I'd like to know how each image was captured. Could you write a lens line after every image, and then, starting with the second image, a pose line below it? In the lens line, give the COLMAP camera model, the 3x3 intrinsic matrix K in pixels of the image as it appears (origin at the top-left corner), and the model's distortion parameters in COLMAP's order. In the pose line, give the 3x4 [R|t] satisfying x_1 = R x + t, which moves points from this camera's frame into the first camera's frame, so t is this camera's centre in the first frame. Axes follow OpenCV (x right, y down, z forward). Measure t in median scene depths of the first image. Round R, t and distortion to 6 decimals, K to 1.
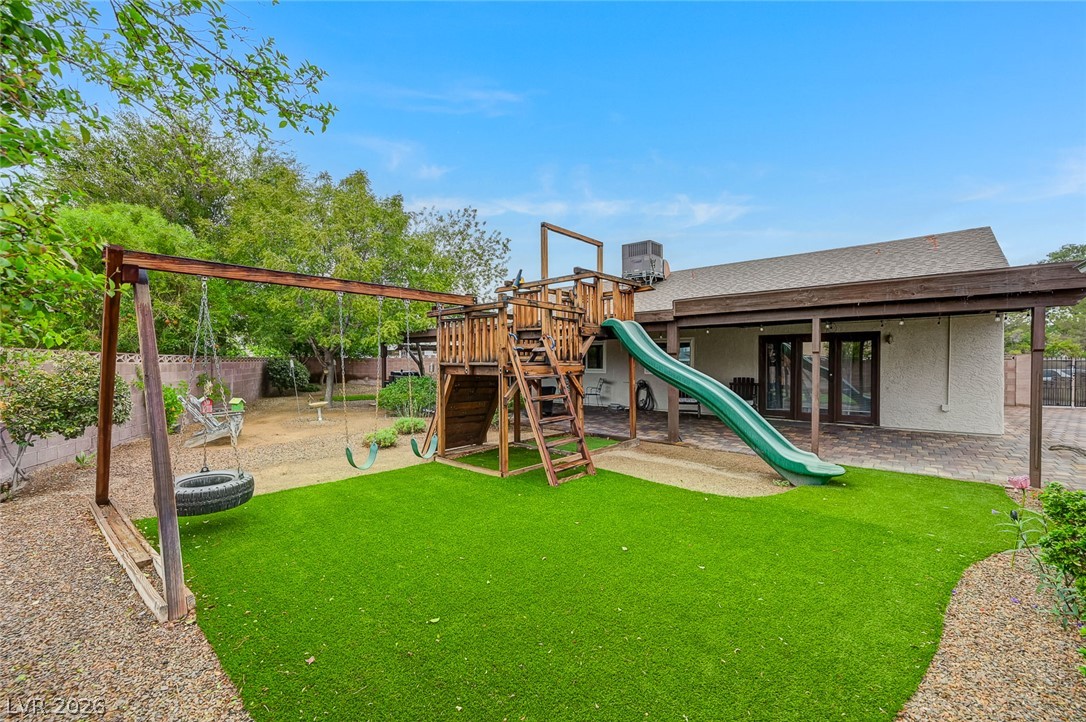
lens RADIAL K [[436.8, 0, 565.9], [0, 436.8, 360.9], [0, 0, 1]] dist [-0.005073, 0.000910]
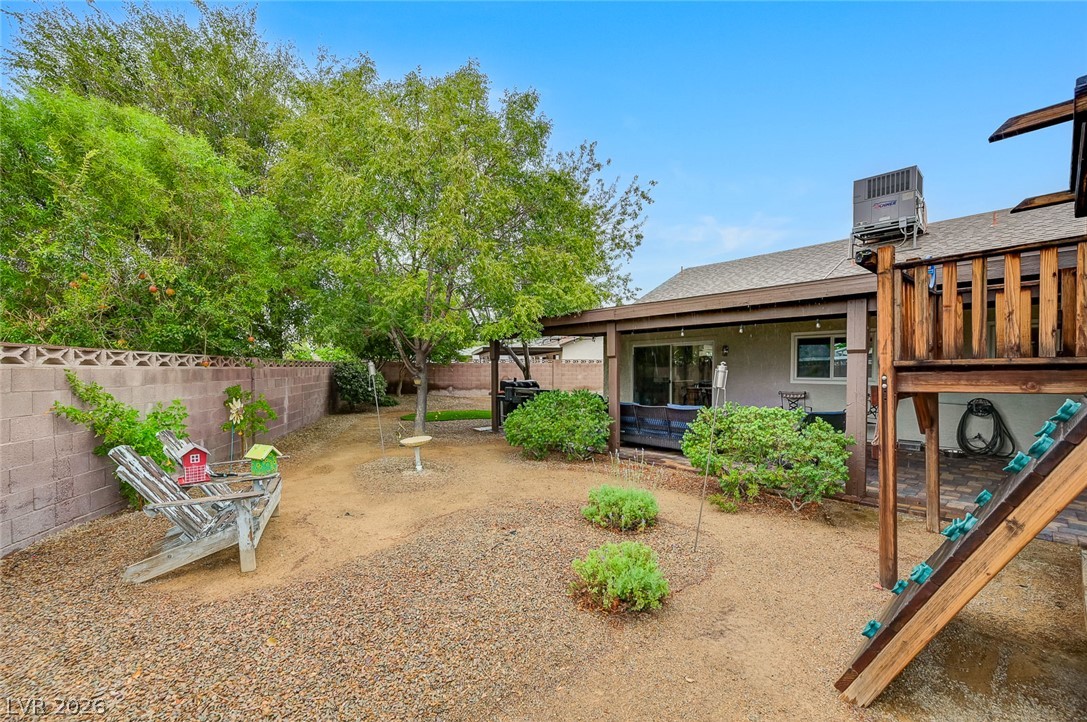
lens RADIAL K [[437.2, 0, 562.7], [0, 437.2, 372.1], [0, 0, 1]] dist [-0.005073, 0.000910]
pose [[0.991954, -0.001100, -0.126595, -0.228180], [0.002349, 0.999950, 0.009721, 0.004462], [0.126578, -0.009940, 0.991907, 0.345427]]
